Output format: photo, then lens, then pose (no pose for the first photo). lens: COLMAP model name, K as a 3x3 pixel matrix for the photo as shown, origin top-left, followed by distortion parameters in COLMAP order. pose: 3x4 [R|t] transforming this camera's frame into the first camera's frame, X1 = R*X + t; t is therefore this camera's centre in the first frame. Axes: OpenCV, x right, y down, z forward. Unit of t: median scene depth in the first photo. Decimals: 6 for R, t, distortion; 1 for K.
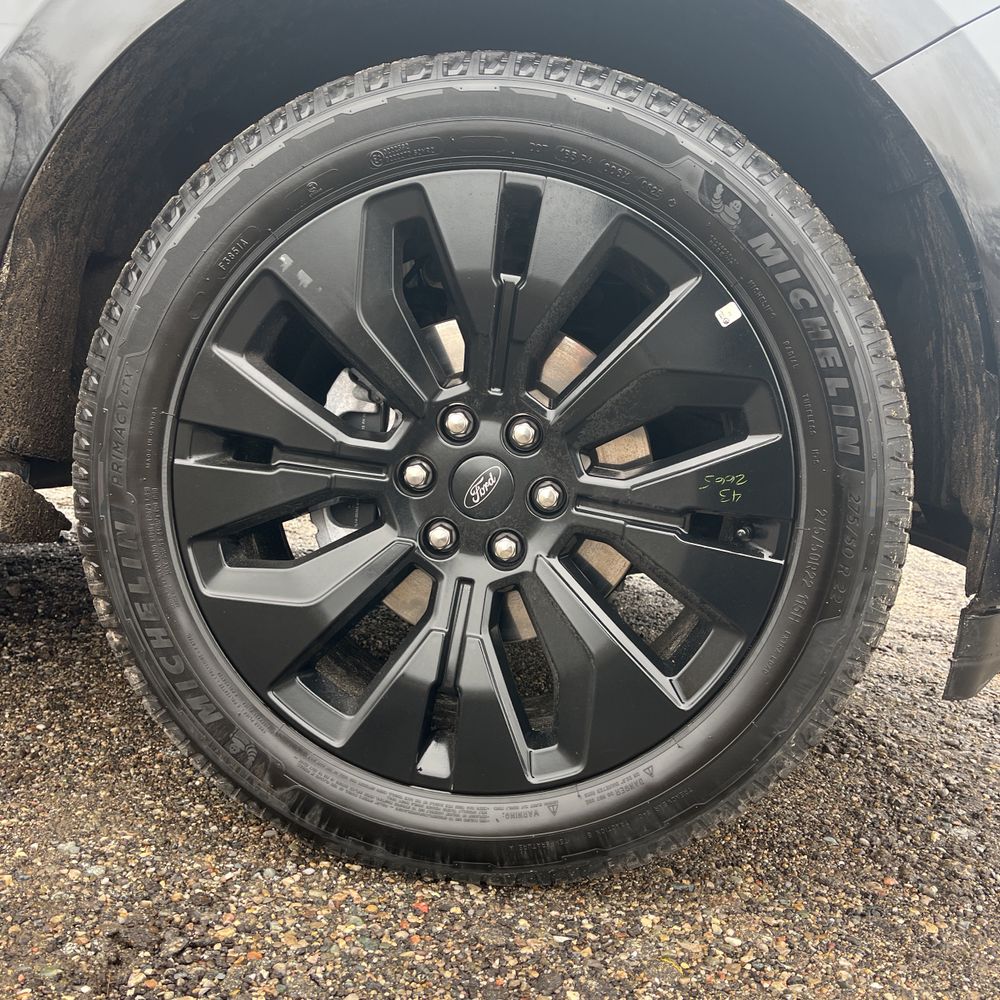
lens RADIAL K [[1021.1, 0, 507.6], [0, 1021.1, 495.7], [0, 0, 1]] dist [0.032646, 0.000000]
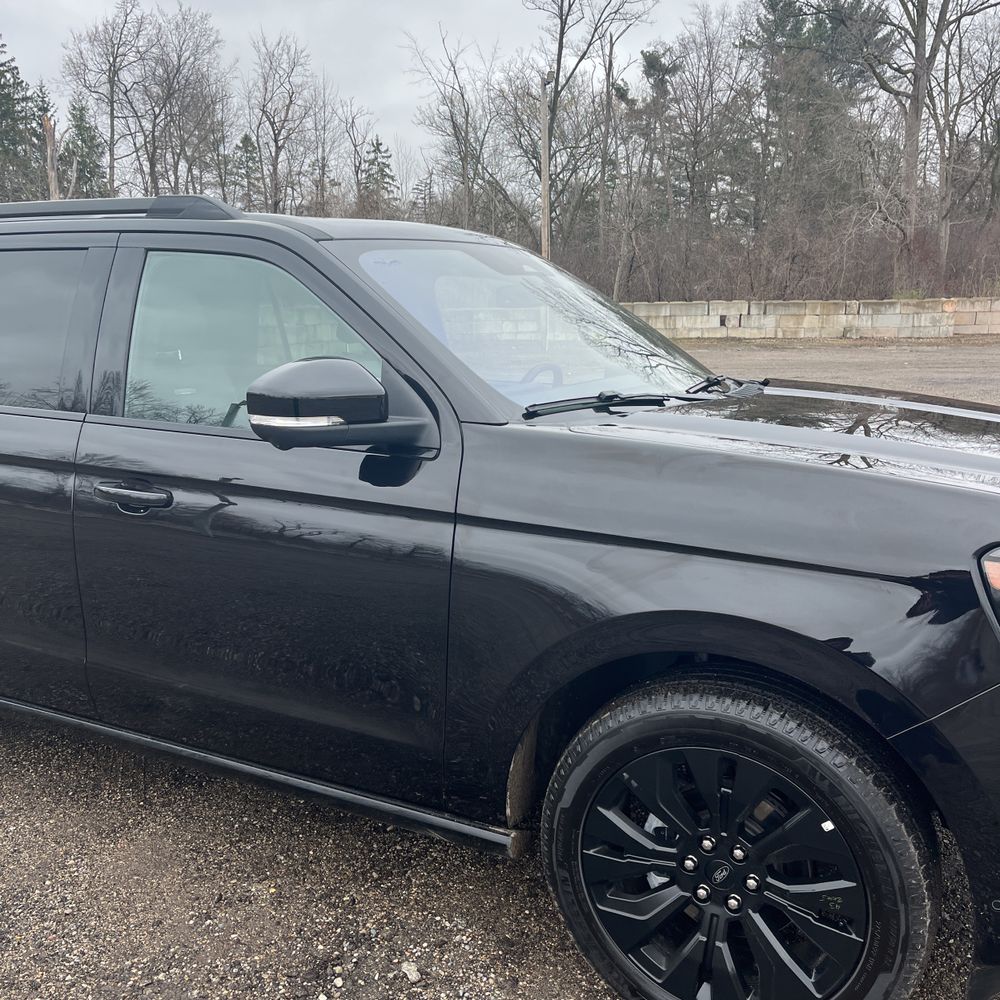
lens RADIAL K [[1021.1, 0, 478.7], [0, 1021.1, 502.9], [0, 0, 1]] dist [0.032646, 0.000000]
pose [[0.916560, -0.023964, -0.399178, 0.396216], [0.054403, 0.996395, 0.065099, -0.970038], [0.396179, -0.081383, 0.914559, -1.130024]]
